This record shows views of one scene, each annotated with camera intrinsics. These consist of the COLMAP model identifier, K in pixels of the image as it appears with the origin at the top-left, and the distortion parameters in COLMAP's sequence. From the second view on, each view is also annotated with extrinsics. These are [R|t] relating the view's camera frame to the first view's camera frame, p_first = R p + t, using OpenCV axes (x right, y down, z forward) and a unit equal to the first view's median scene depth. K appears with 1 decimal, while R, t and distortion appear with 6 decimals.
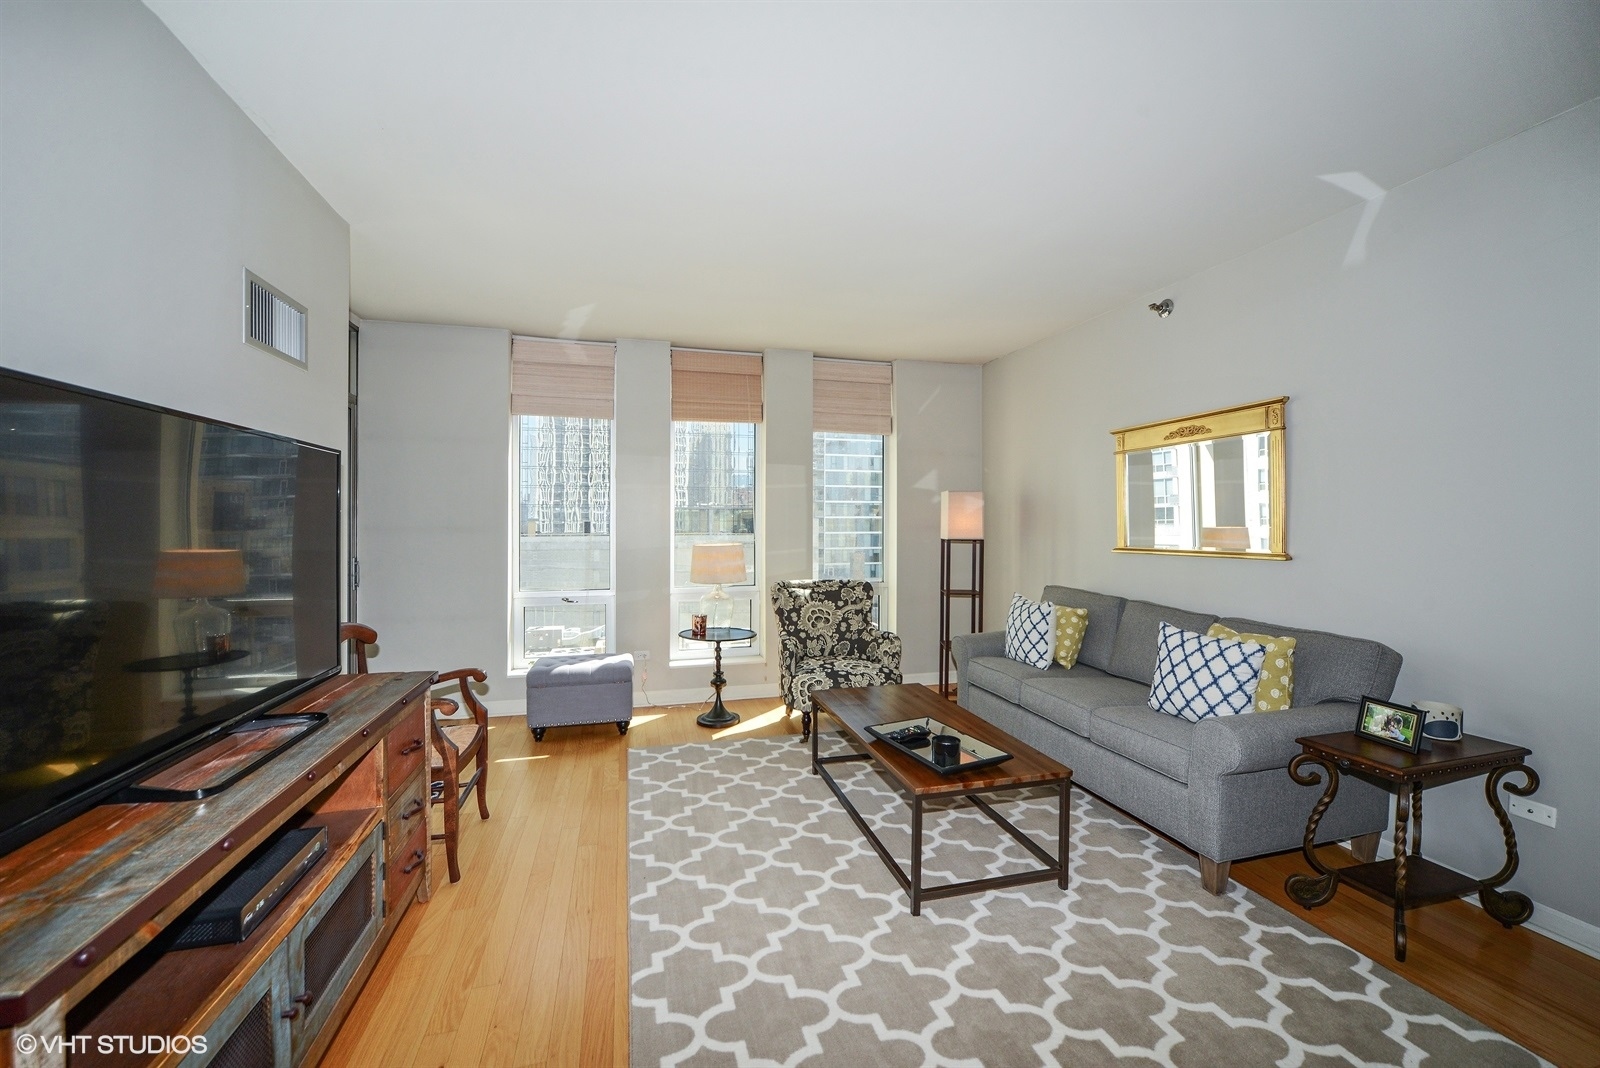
lens RADIAL K [[608.1, 0, 792.0], [0, 608.1, 524.6], [0, 0, 1]] dist [-0.015190, 0.000208]
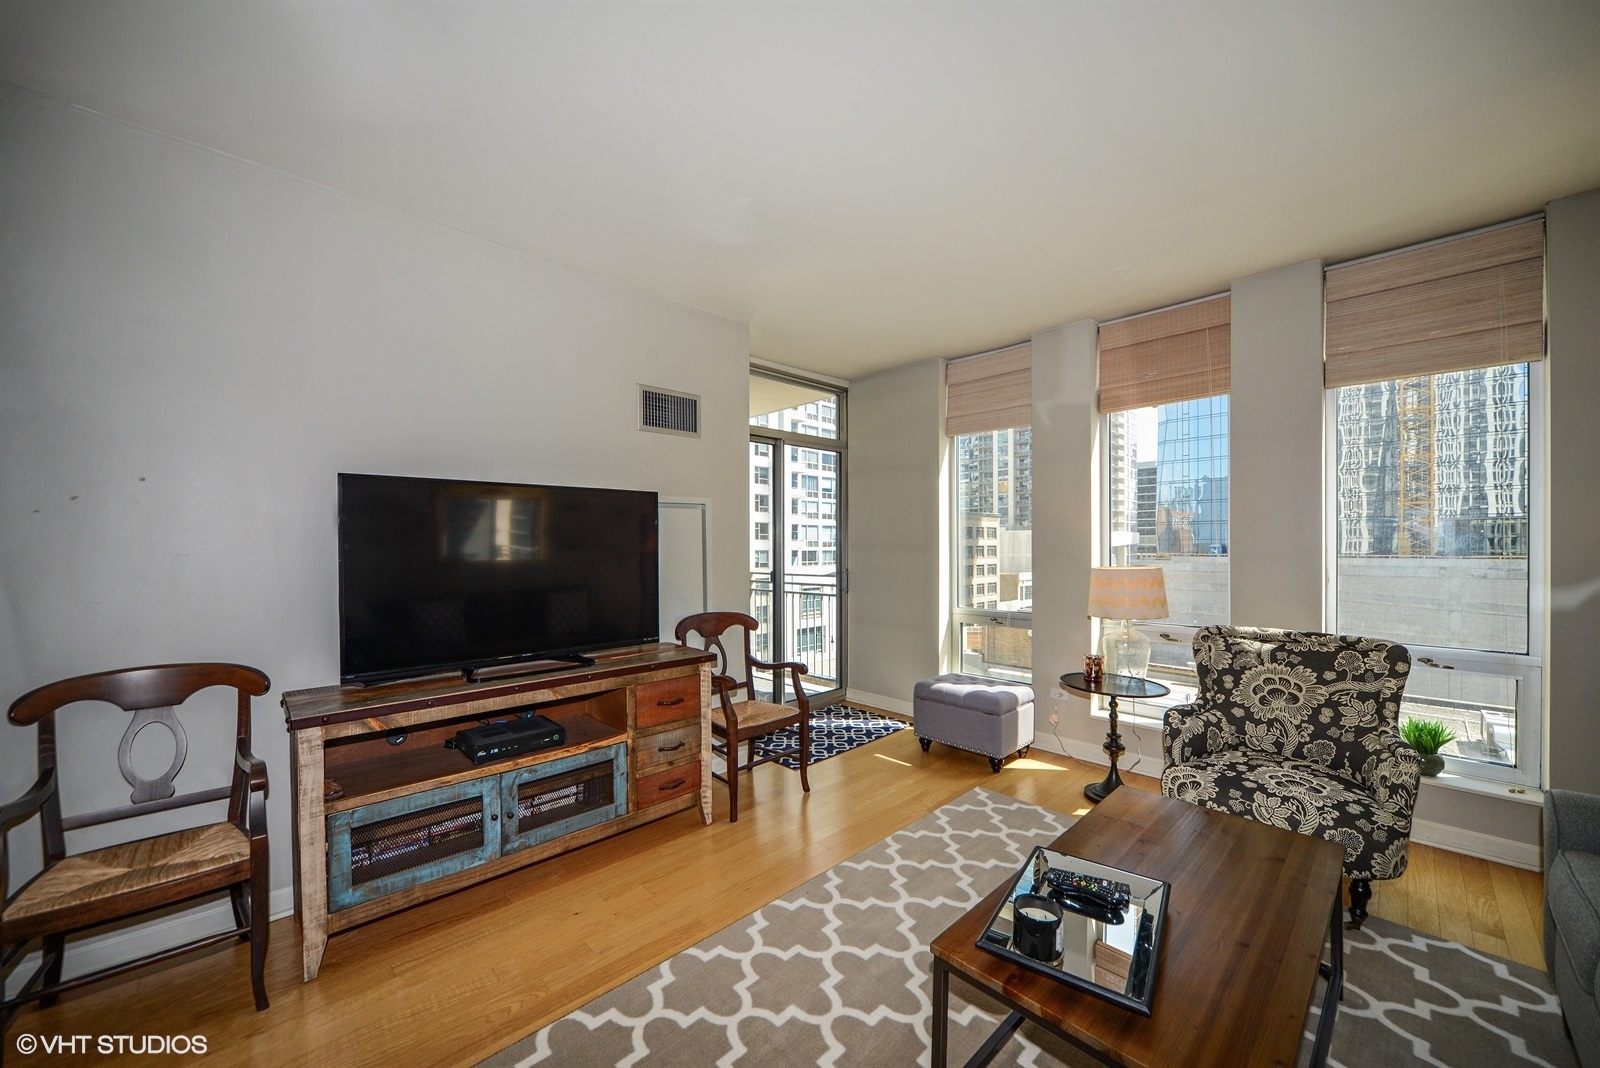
lens RADIAL K [[608.1, 0, 791.9], [0, 608.1, 542.2], [0, 0, 1]] dist [-0.015190, 0.000208]
pose [[0.477634, -0.003014, -0.878554, 0.347800], [0.001043, 0.999995, -0.002864, 0.002704], [0.878558, 0.000452, 0.477635, 0.274752]]
